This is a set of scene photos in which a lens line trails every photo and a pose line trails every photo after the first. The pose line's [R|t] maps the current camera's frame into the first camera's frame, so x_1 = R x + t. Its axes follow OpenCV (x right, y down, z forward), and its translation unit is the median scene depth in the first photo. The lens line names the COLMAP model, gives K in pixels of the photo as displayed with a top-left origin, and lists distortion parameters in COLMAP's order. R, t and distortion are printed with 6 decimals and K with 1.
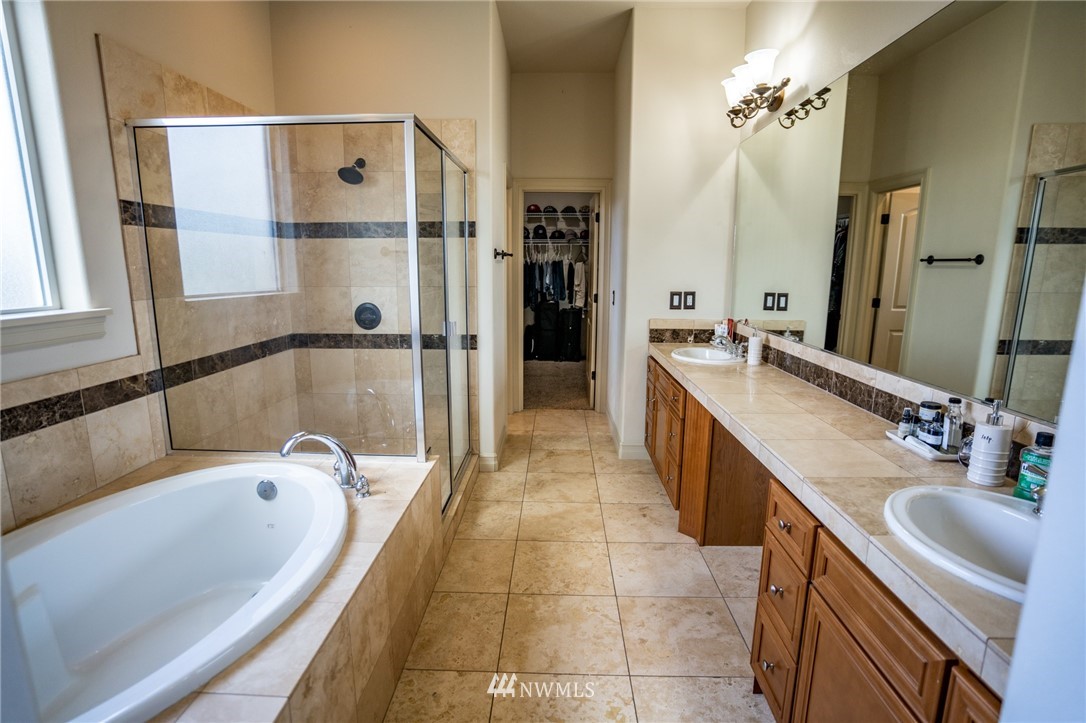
lens RADIAL K [[536.2, 0, 545.2], [0, 536.2, 368.7], [0, 0, 1]] dist [-0.088295, 0.039951]
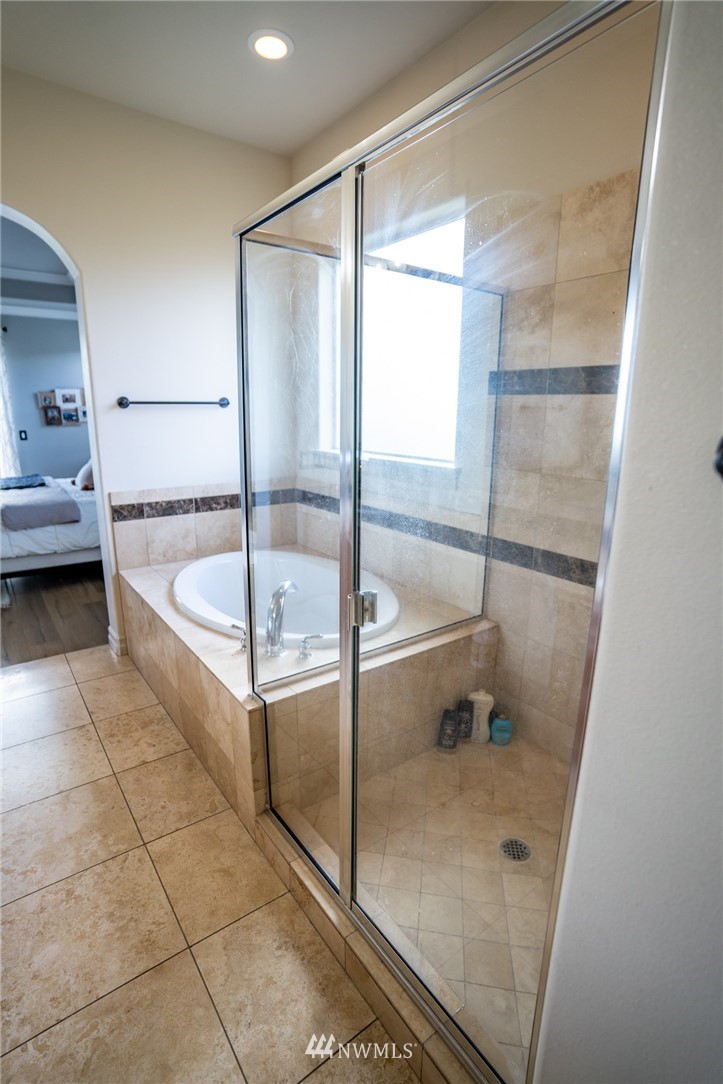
lens RADIAL K [[532.9, 0, 362.6], [0, 532.9, 545.1], [0, 0, 1]] dist [-0.082196, 0.037552]
pose [[-0.788294, 0.136672, -0.599928, 0.071160], [-0.133762, 0.913635, 0.383900, -0.307937], [0.600583, 0.382874, -0.701932, 1.392466]]
